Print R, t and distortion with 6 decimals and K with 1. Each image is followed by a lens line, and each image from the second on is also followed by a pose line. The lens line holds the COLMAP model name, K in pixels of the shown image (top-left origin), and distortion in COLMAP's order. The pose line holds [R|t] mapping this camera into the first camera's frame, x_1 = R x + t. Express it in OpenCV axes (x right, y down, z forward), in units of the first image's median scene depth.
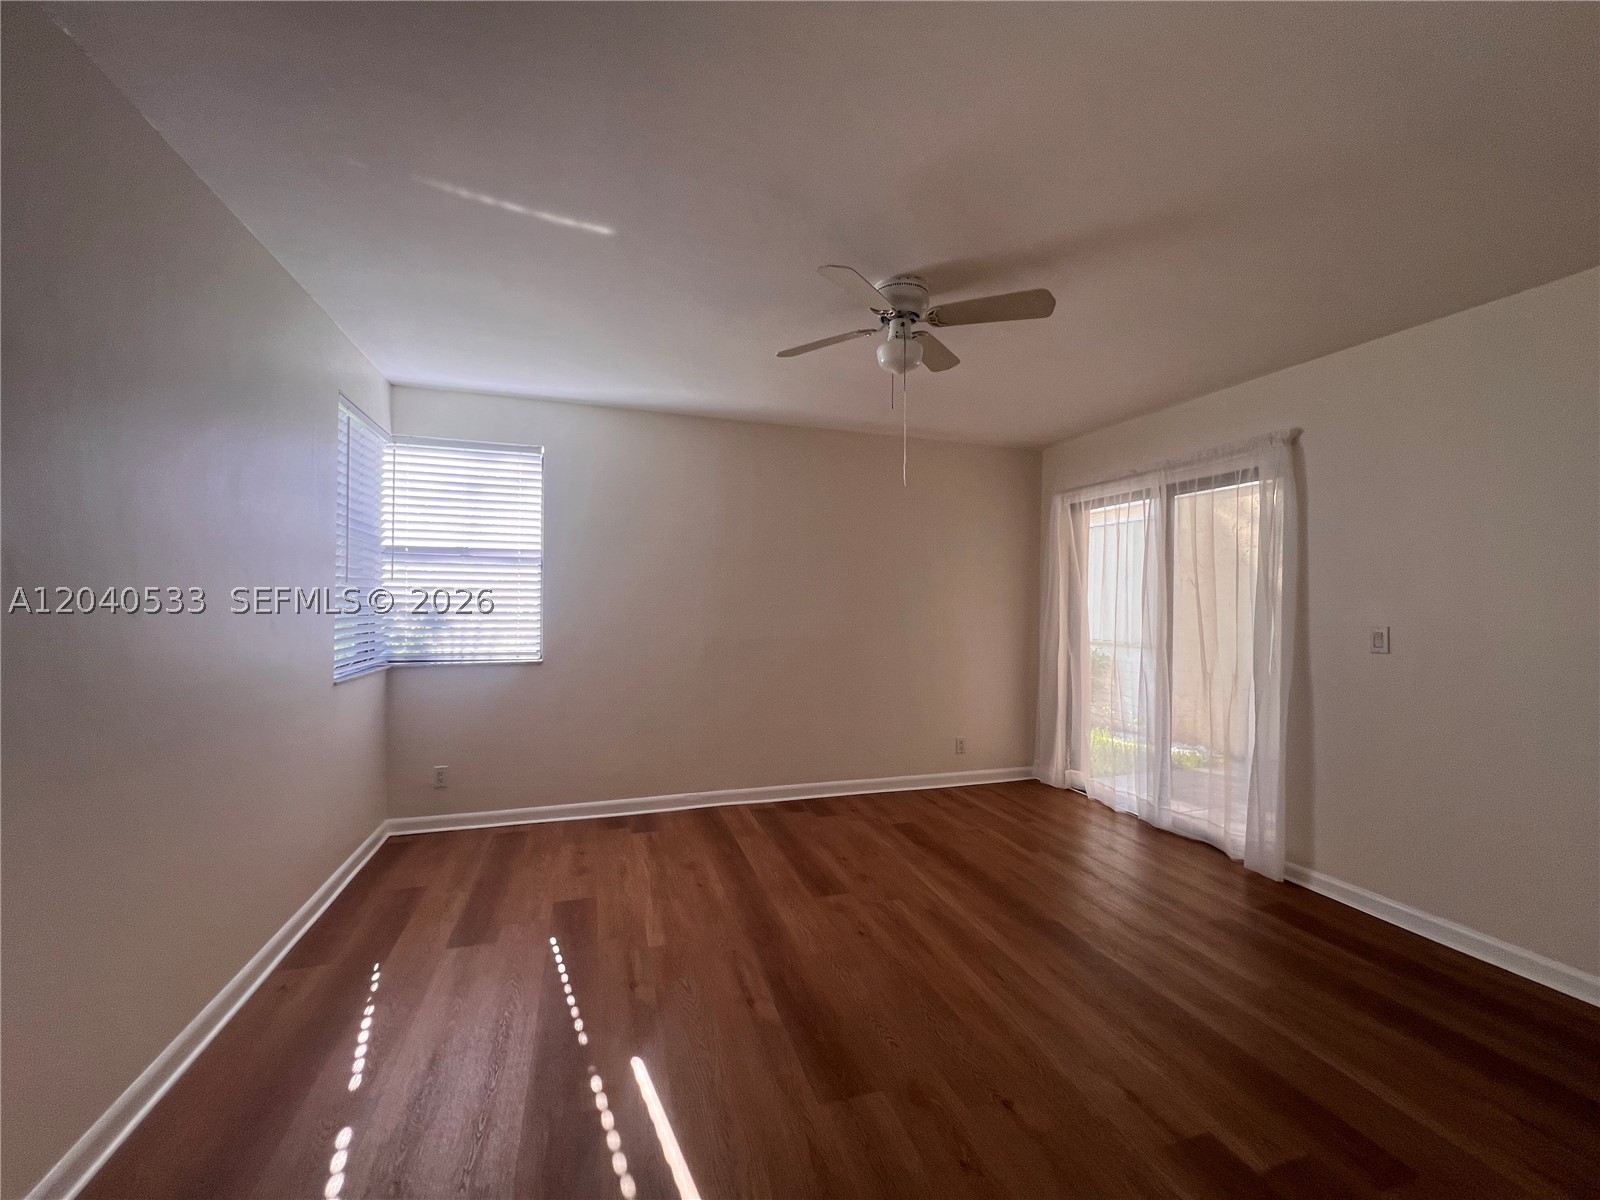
lens RADIAL K [[639.4, 0, 797.5], [0, 639.4, 599.9], [0, 0, 1]] dist [-0.000778, -0.000032]
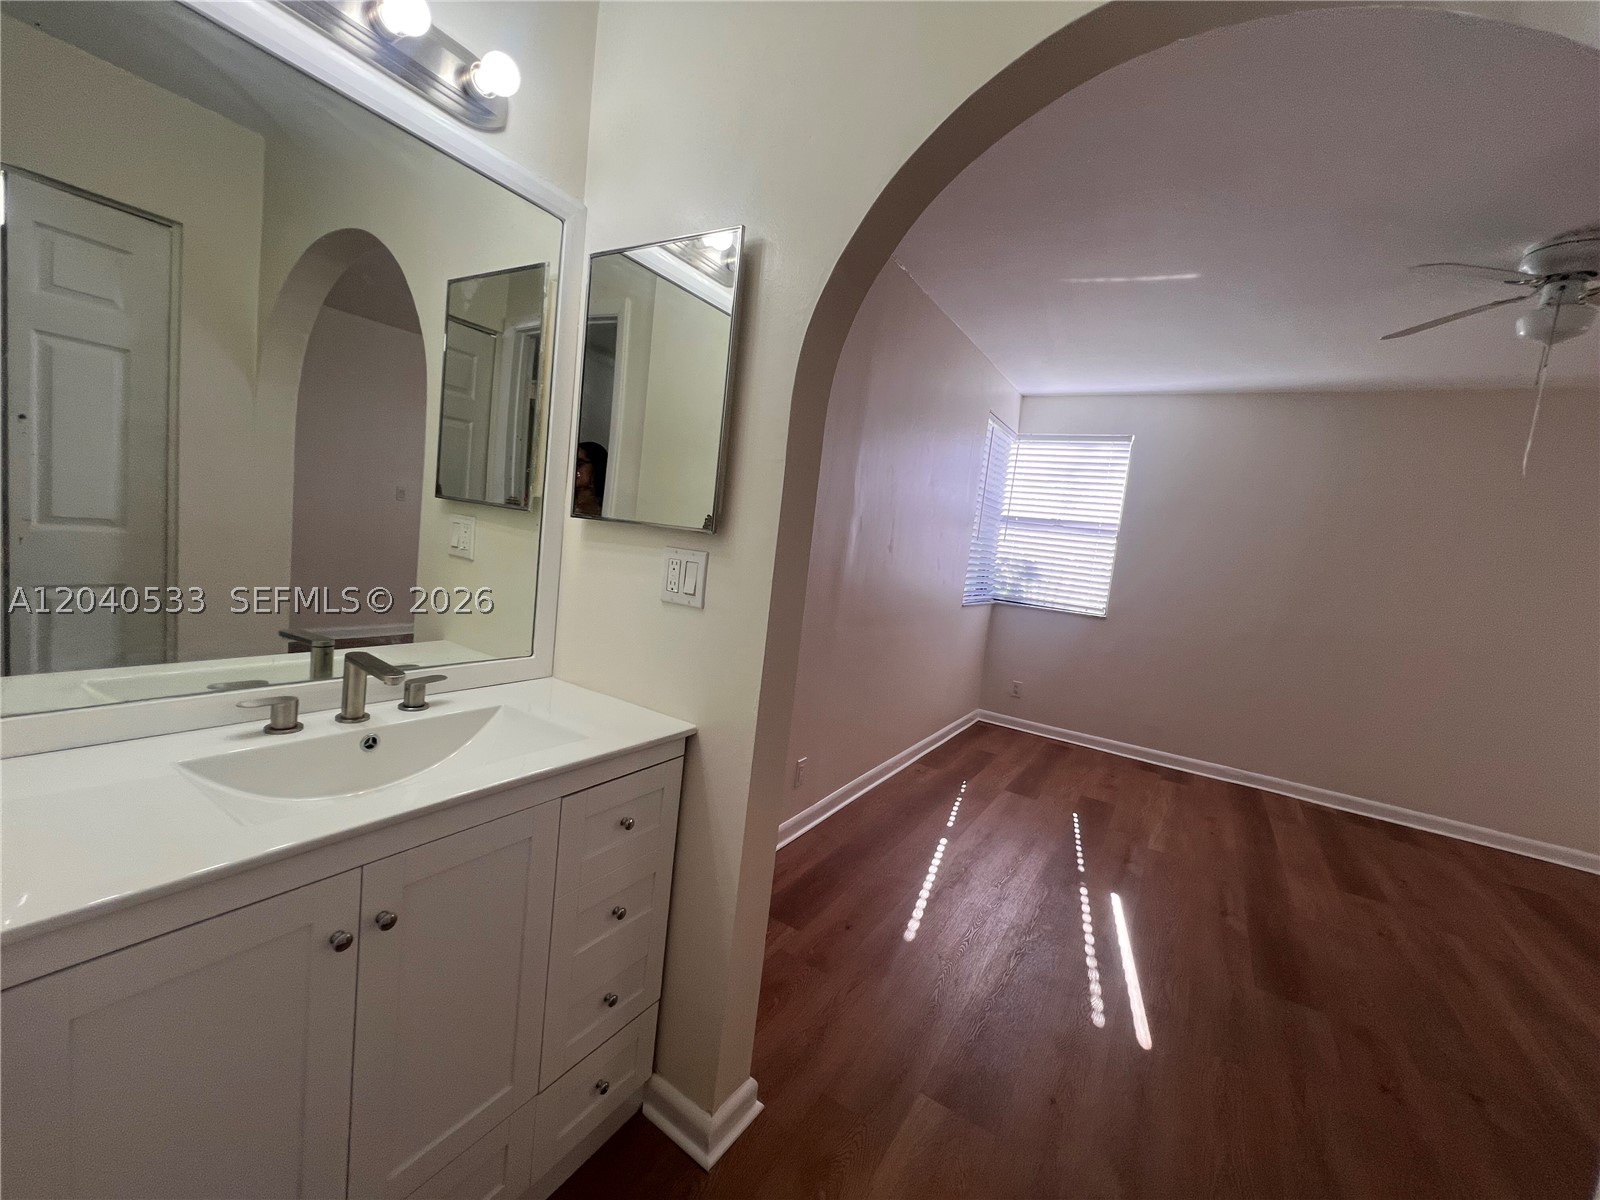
lens RADIAL K [[639.4, 0, 797.5], [0, 639.4, 599.9], [0, 0, 1]] dist [-0.000778, -0.000032]
pose [[0.640126, 0.139019, -0.755588, 0.151187], [-0.102793, 0.990147, 0.095090, 0.010876], [0.761362, 0.016800, 0.648109, -0.250074]]
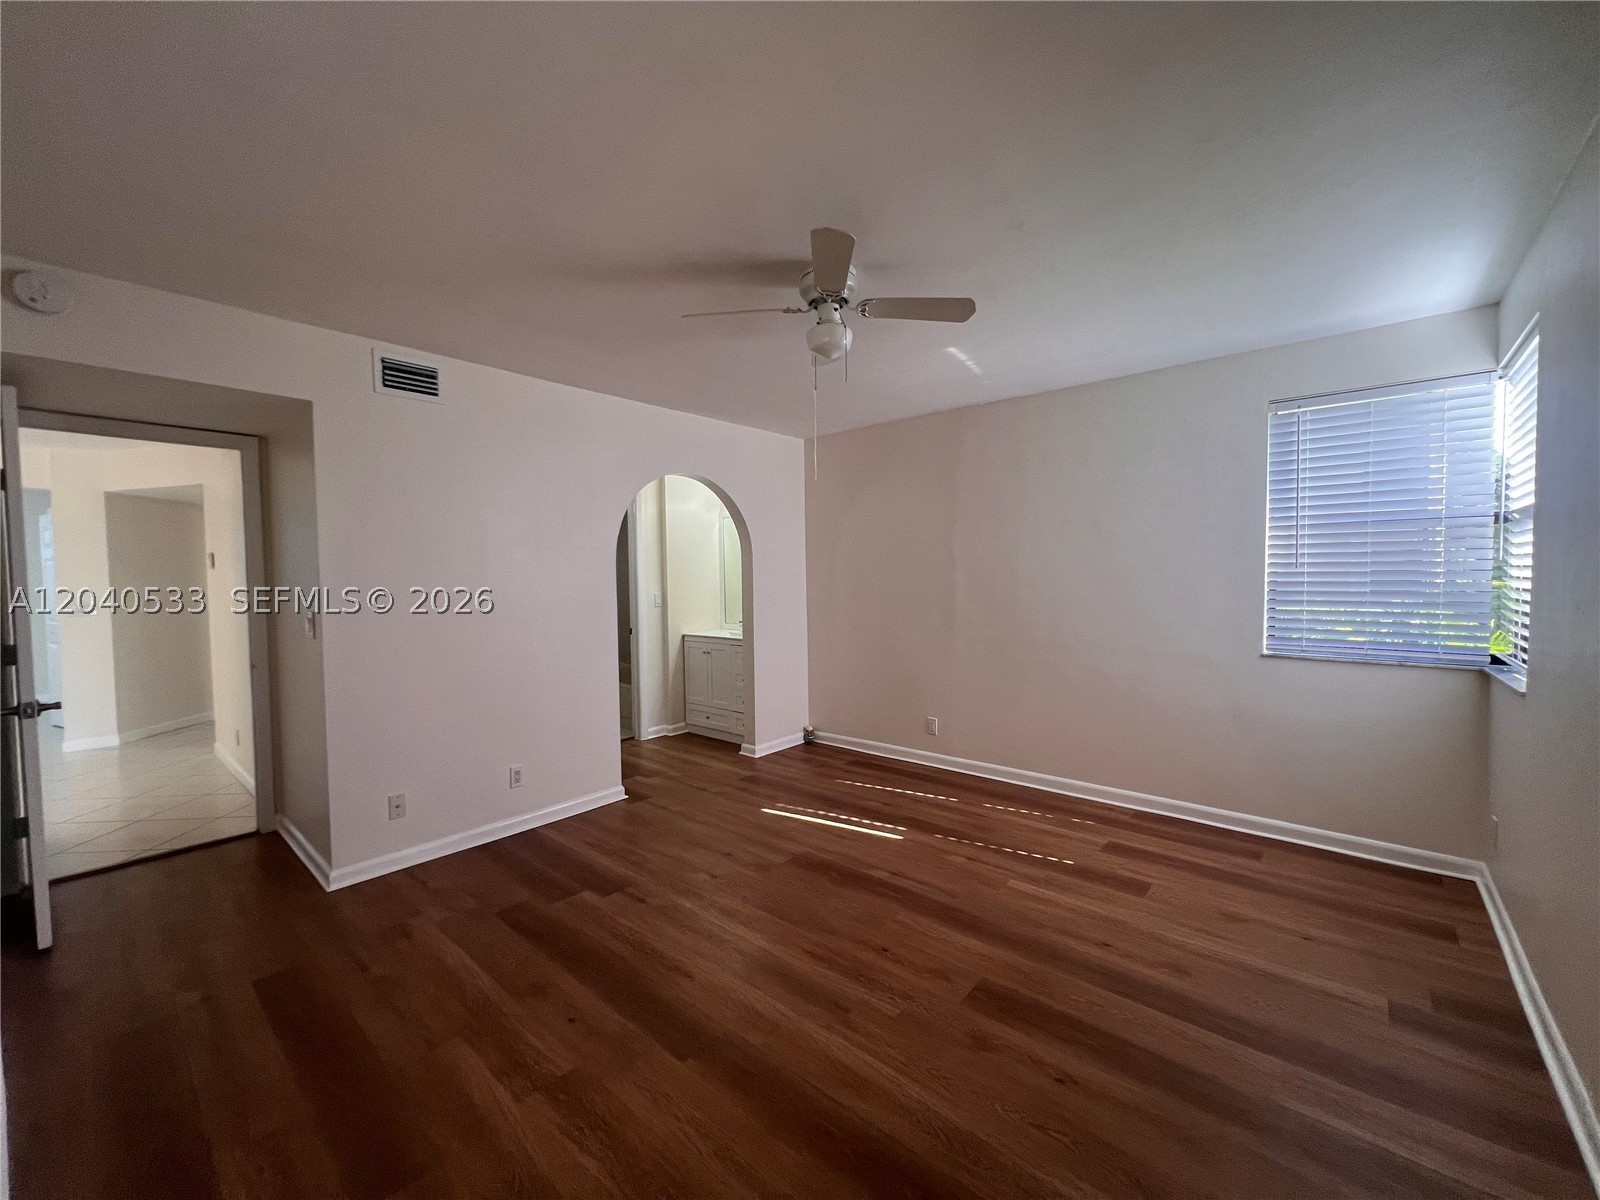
lens RADIAL K [[639.4, 0, 797.5], [0, 639.4, 599.9], [0, 0, 1]] dist [-0.000778, -0.000032]
pose [[-0.856320, 0.018436, -0.516117, 0.519834], [0.003043, 0.999525, 0.030654, -0.007397], [0.516437, 0.024679, -0.855970, 1.321822]]
